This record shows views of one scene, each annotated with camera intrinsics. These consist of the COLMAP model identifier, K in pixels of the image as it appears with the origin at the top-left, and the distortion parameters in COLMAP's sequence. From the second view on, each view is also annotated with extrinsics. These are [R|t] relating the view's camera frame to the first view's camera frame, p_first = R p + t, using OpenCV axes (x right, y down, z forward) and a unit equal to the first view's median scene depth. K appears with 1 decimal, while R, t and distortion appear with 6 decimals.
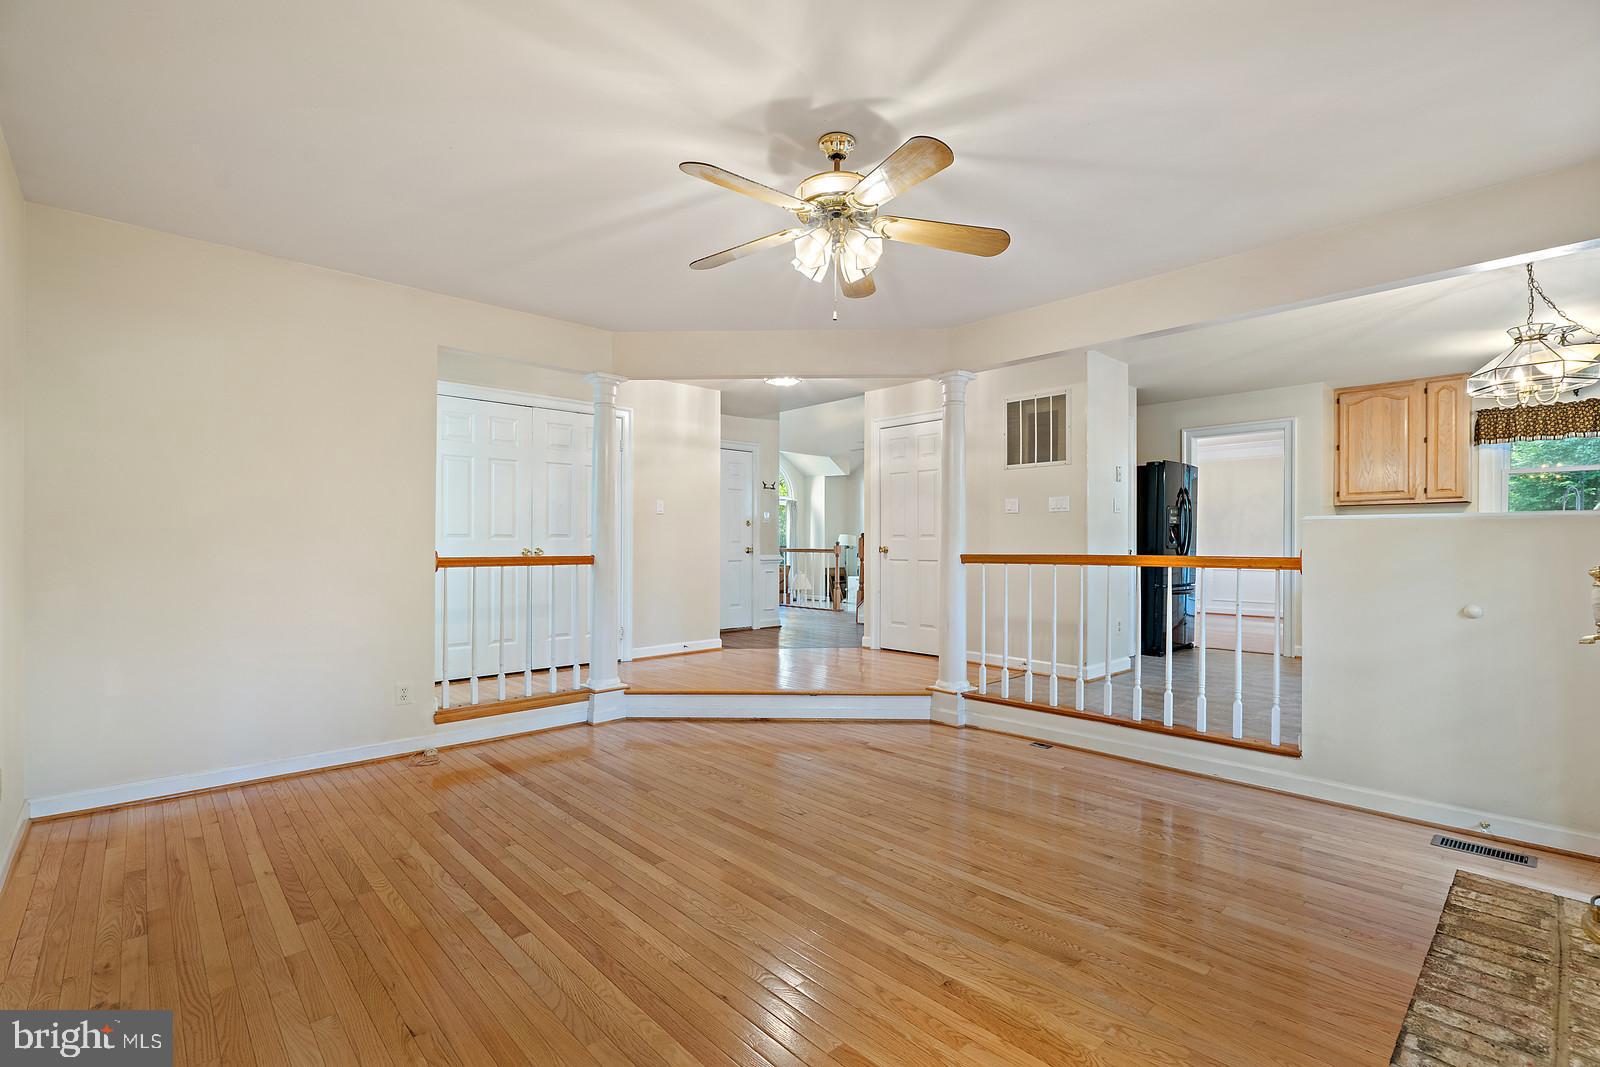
lens RADIAL K [[723.7, 0, 793.3], [0, 723.7, 542.2], [0, 0, 1]] dist [-0.008447, 0.003308]
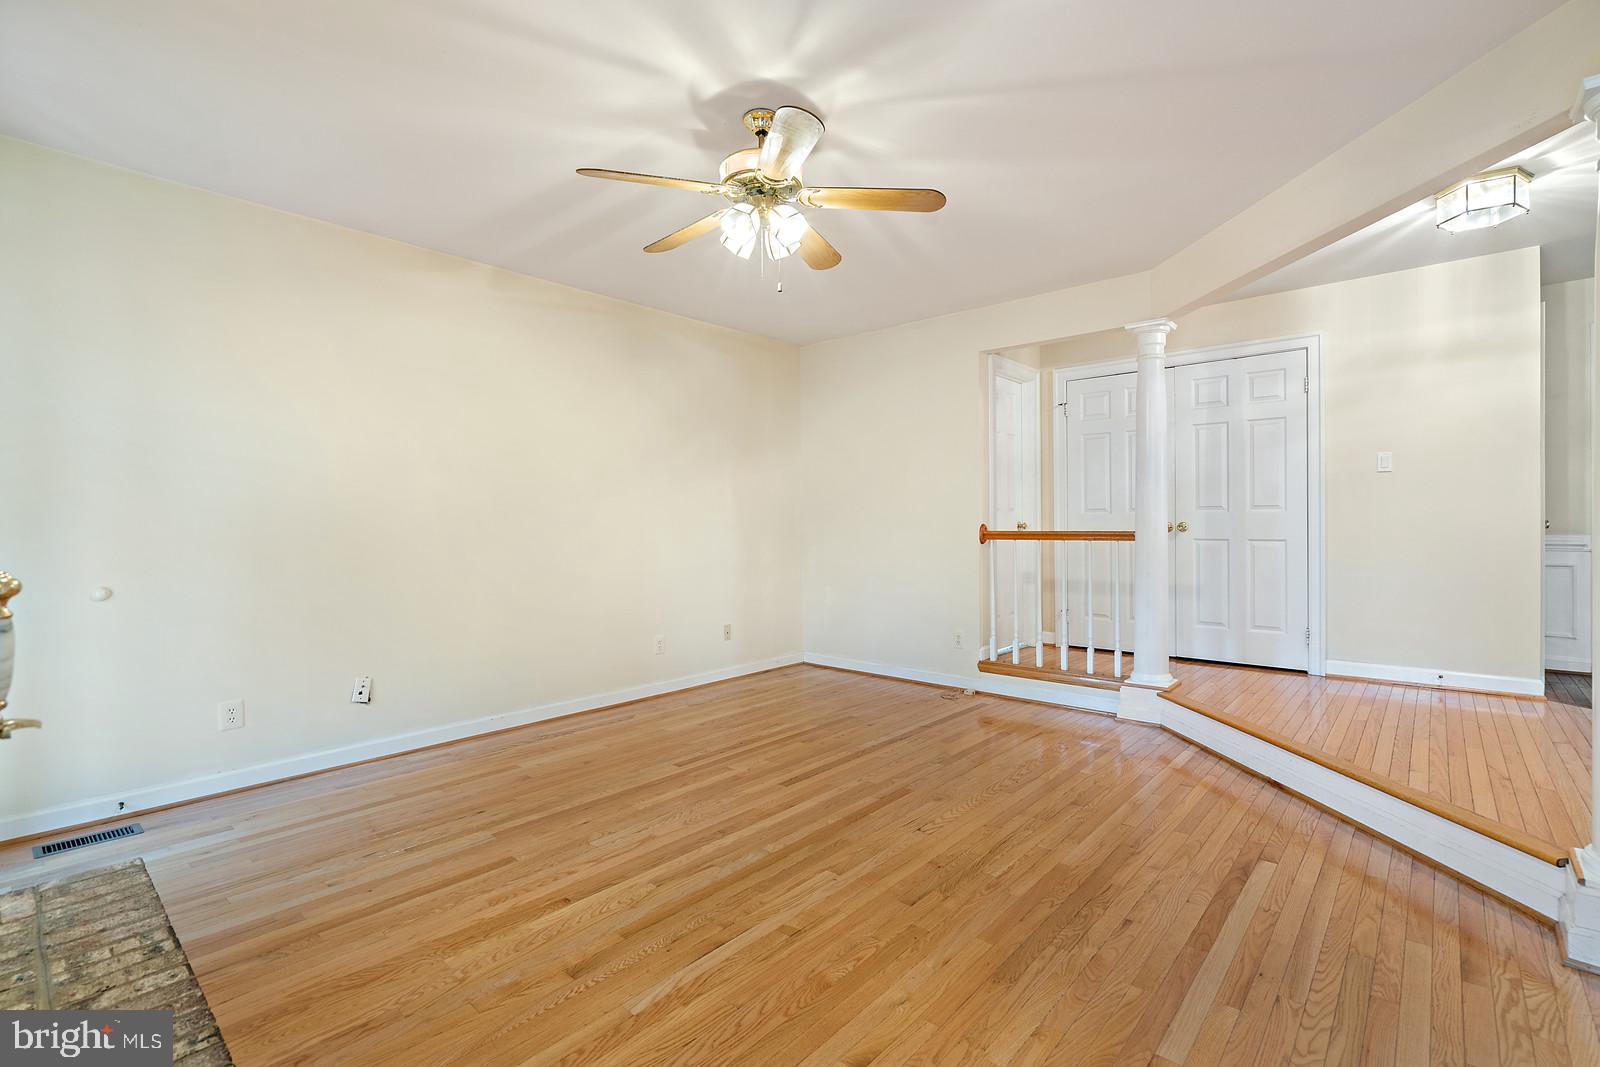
lens RADIAL K [[723.7, 0, 805.3], [0, 723.7, 519.4], [0, 0, 1]] dist [-0.008447, 0.003308]
pose [[0.100231, -0.004908, -0.994952, 0.769168], [0.011371, 0.999928, -0.003787, 0.003378], [0.994899, -0.010934, 0.100280, 0.692602]]
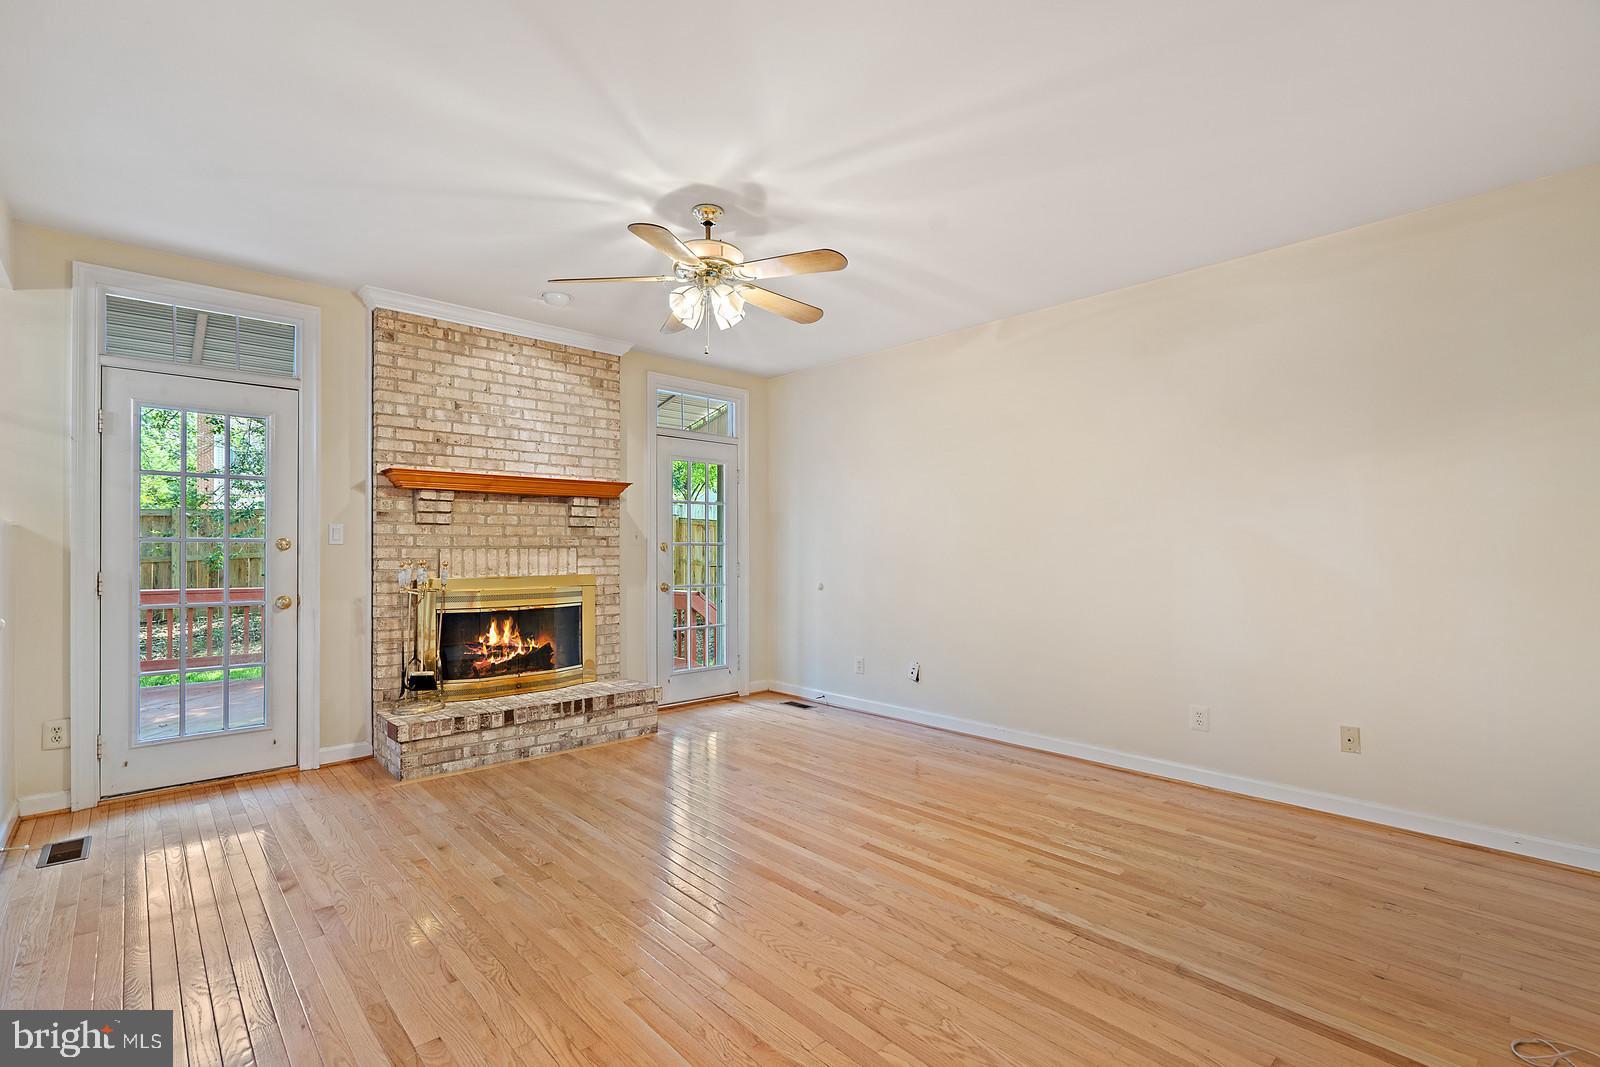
lens RADIAL K [[723.7, 0, 799.4], [0, 723.7, 546.6], [0, 0, 1]] dist [-0.008447, 0.003308]
pose [[-0.999979, -0.003191, -0.005566, -0.059946], [-0.003151, 0.999969, -0.007237, -0.000416], [0.005589, -0.007220, -0.999958, 1.576945]]
